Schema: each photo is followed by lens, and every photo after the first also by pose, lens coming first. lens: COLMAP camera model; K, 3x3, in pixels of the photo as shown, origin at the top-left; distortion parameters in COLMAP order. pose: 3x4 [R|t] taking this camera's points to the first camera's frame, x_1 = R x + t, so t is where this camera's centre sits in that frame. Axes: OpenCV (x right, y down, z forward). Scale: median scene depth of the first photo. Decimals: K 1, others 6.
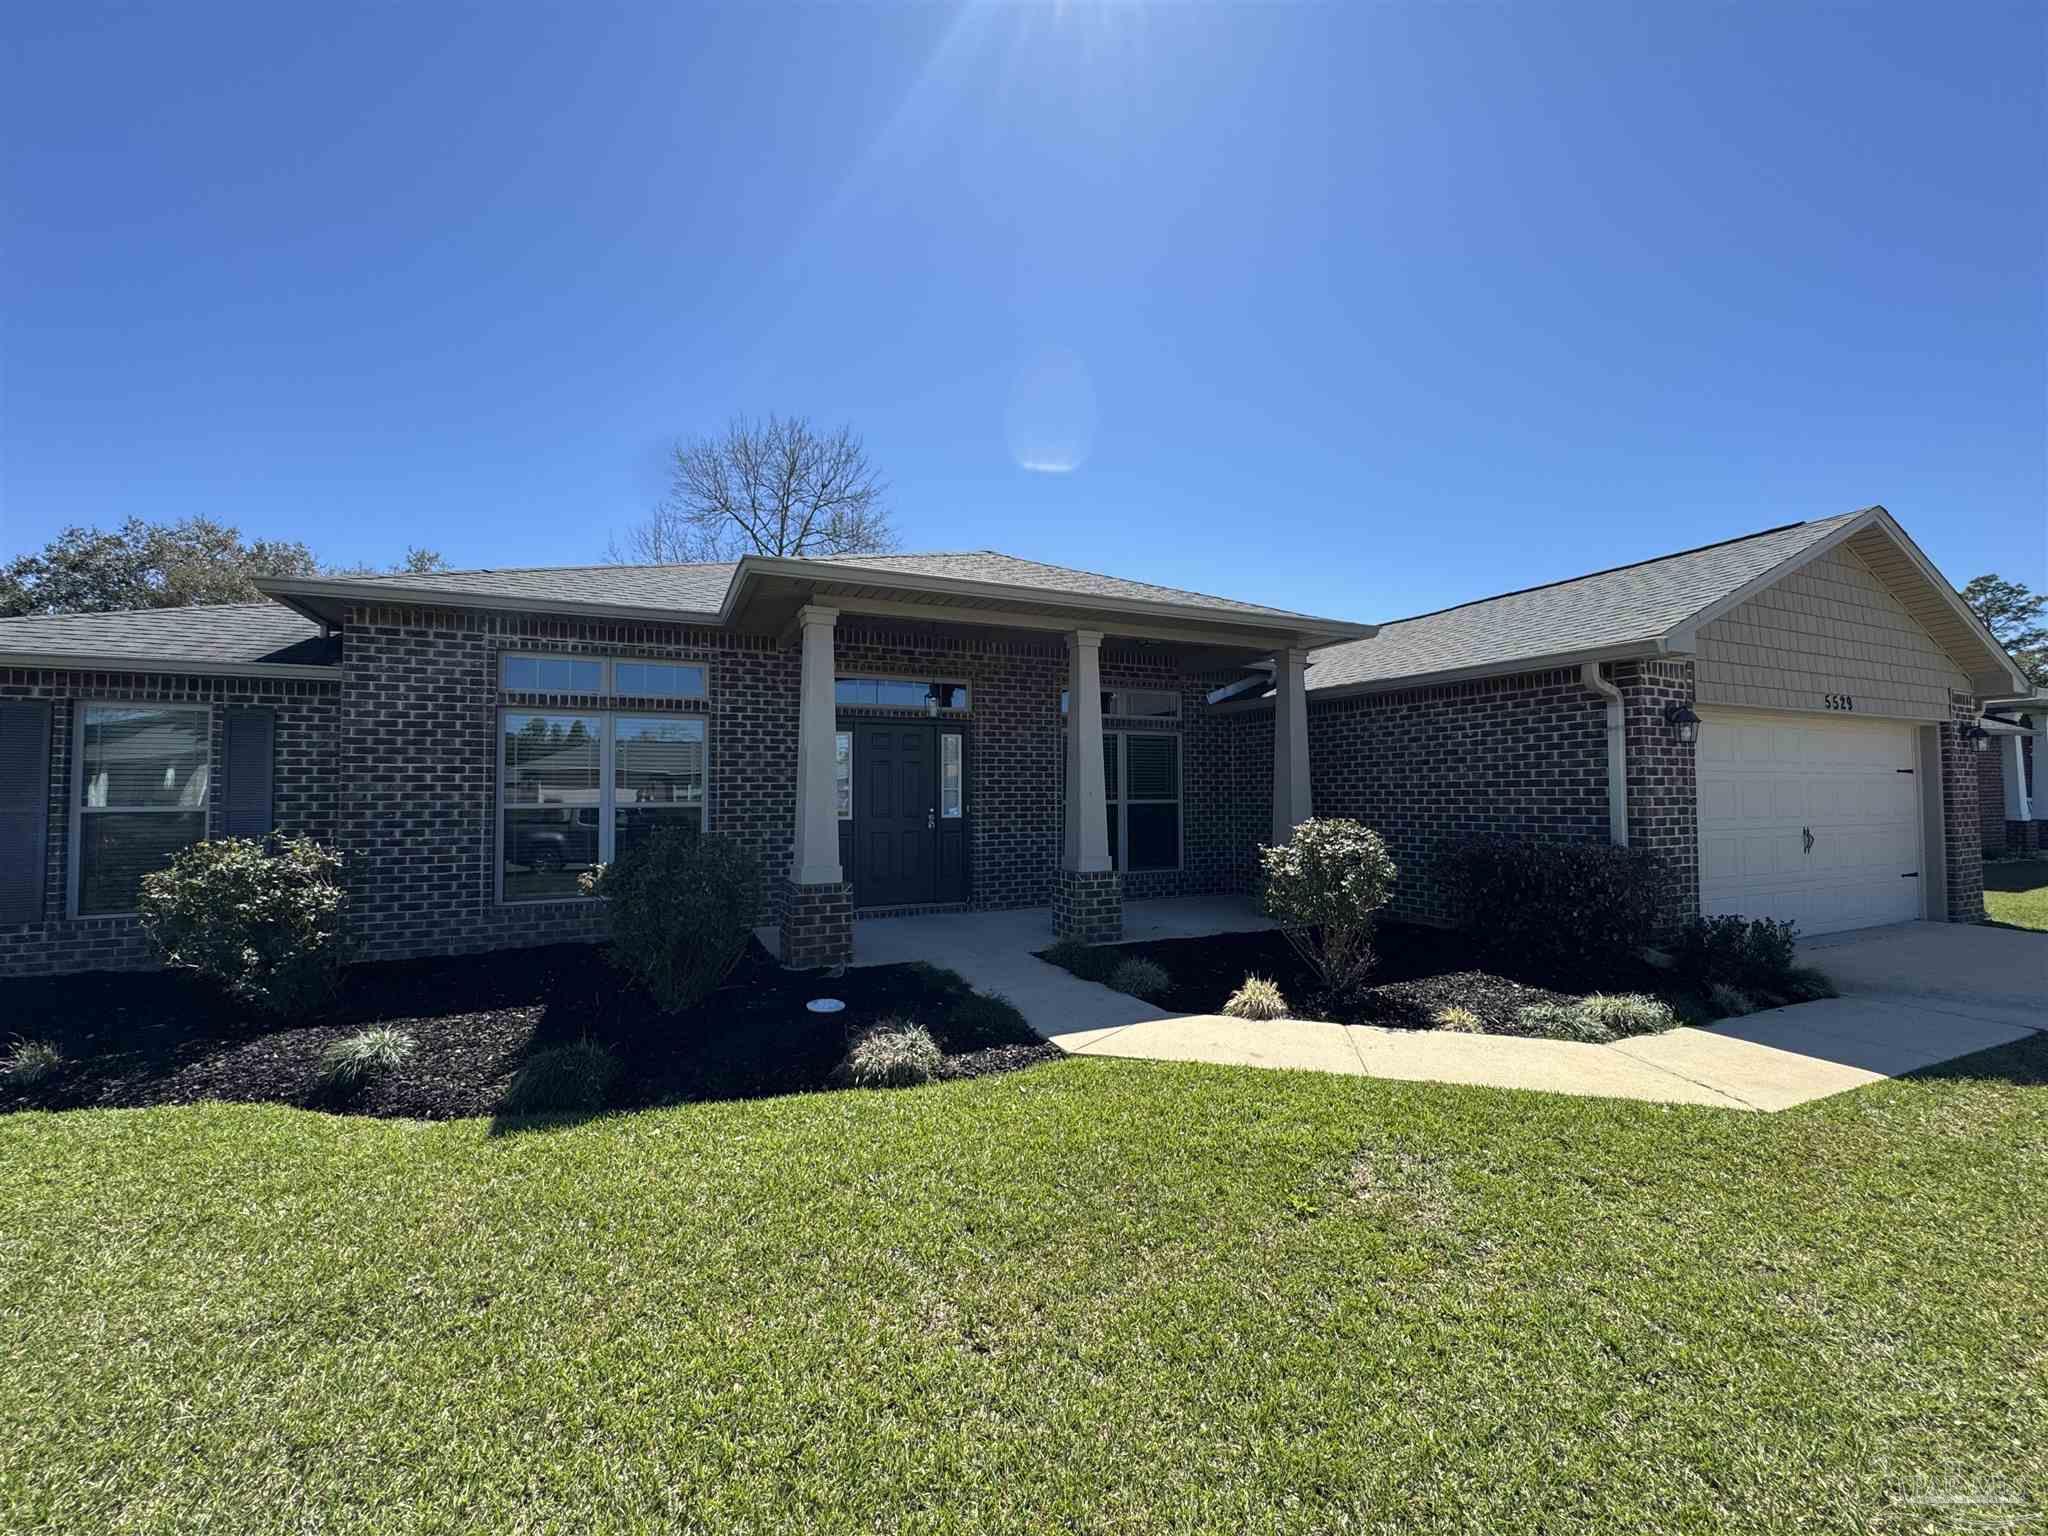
lens RADIAL K [[815.9, 0, 1021.0], [0, 815.9, 763.9], [0, 0, 1]] dist [-0.002768, 0.000254]
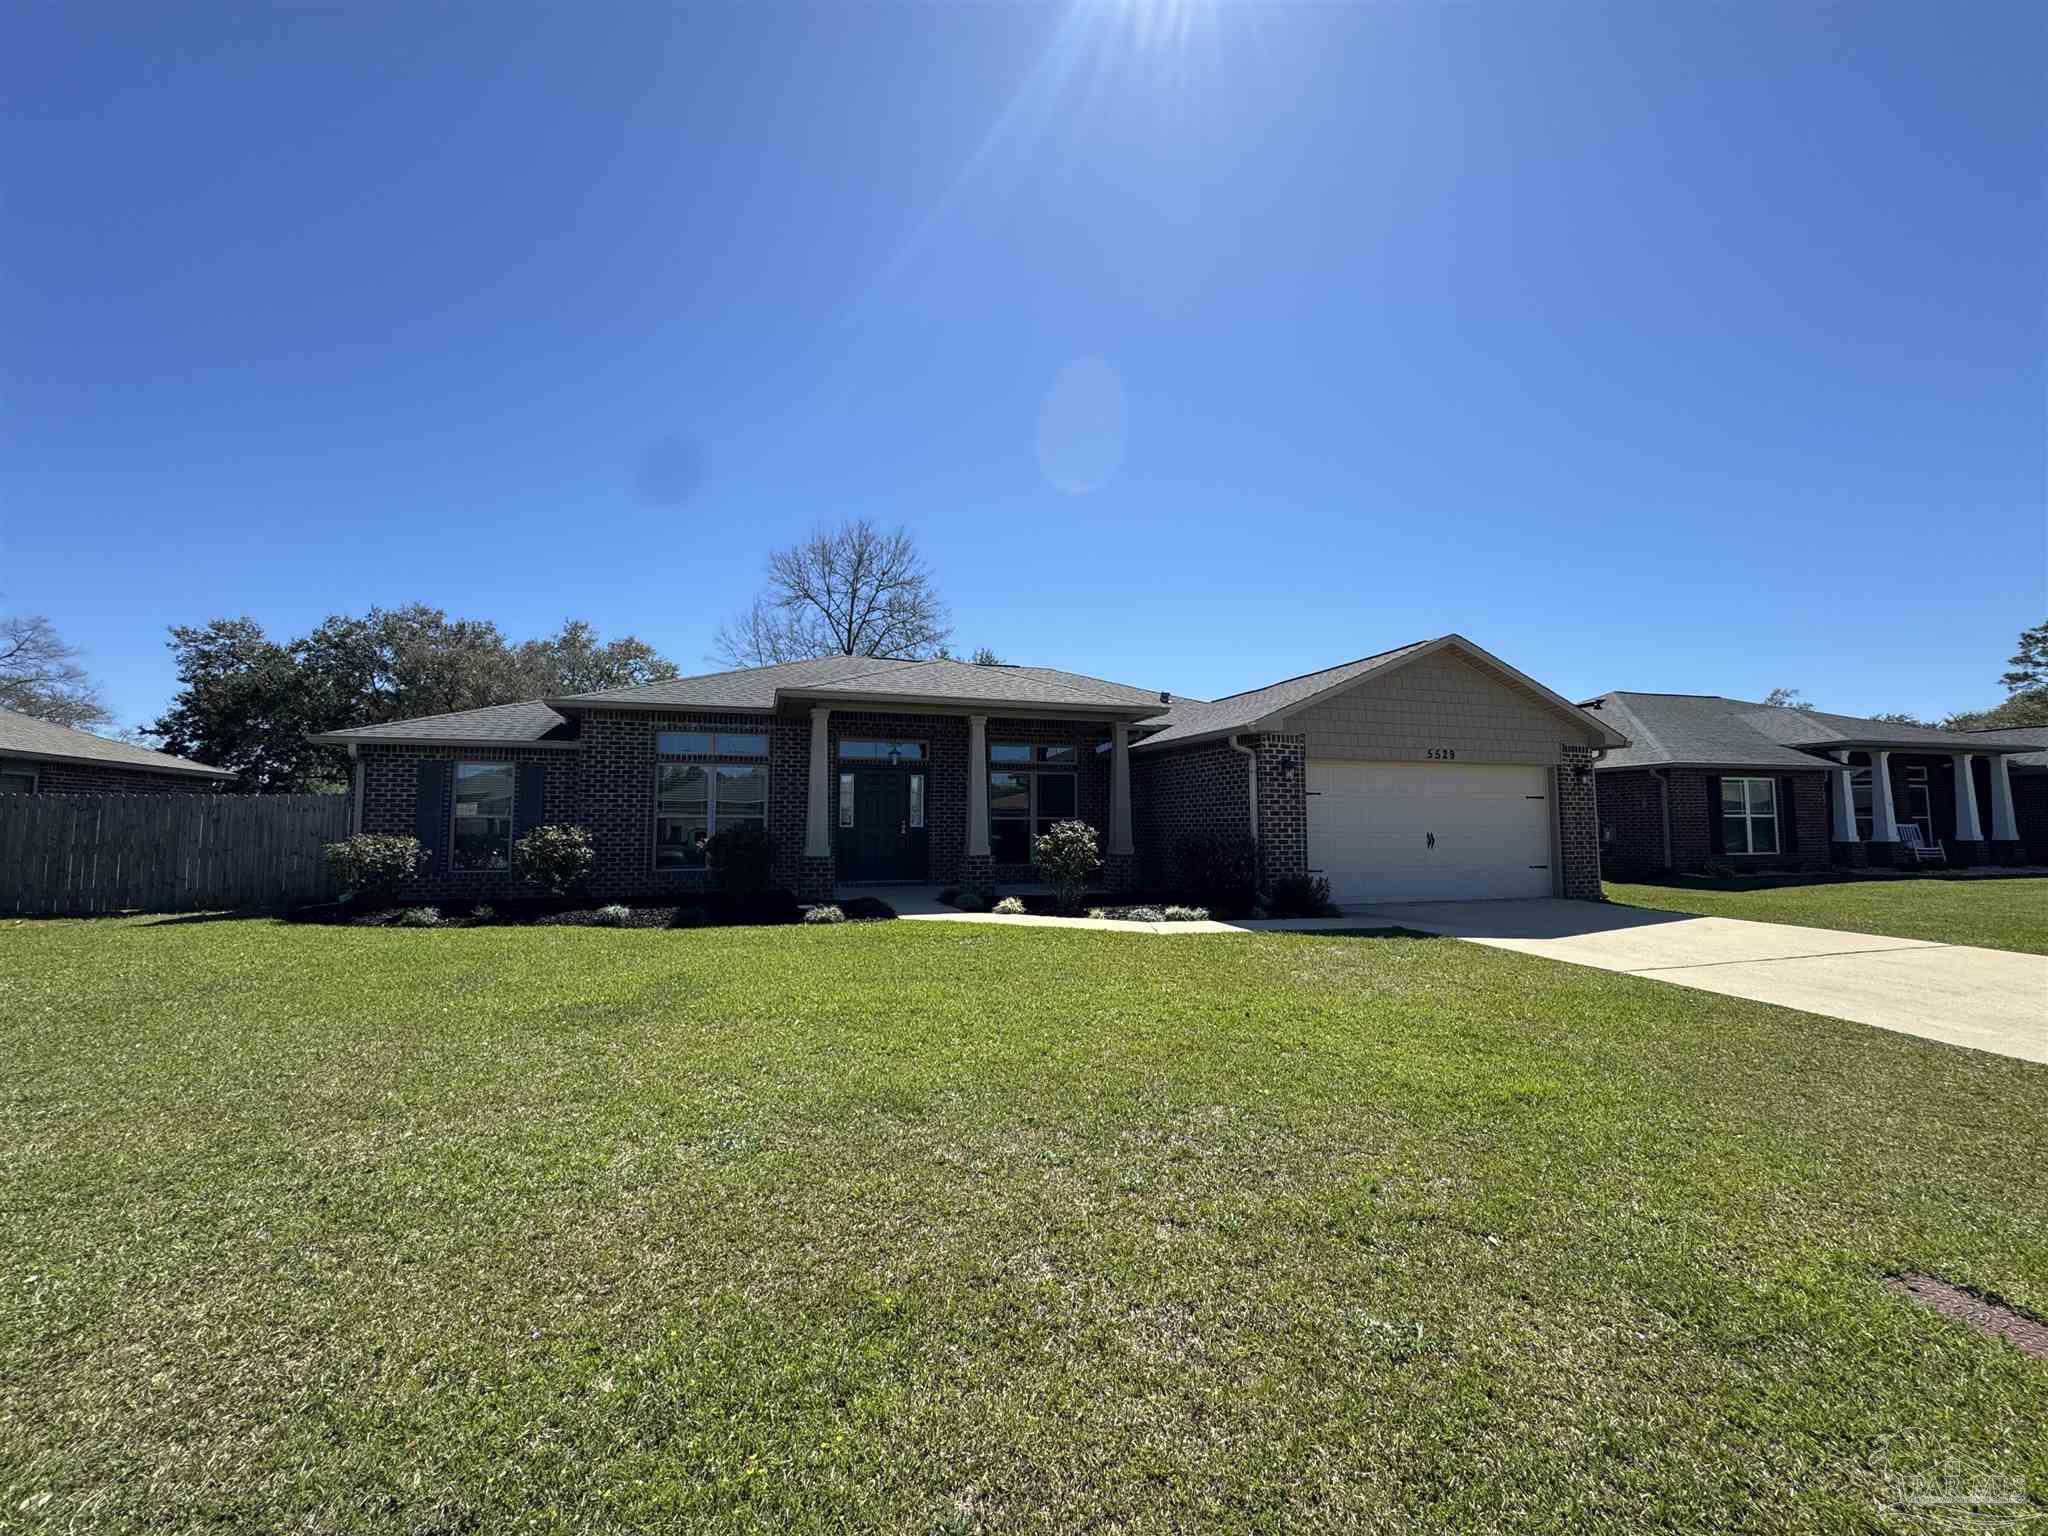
lens RADIAL K [[815.9, 0, 1024.5], [0, 815.9, 767.6], [0, 0, 1]] dist [-0.002768, 0.000254]
pose [[0.993688, -0.004393, -0.112089, 0.377797], [0.000385, 0.999361, -0.035751, 0.008916], [0.112175, 0.035482, 0.993055, -0.709366]]
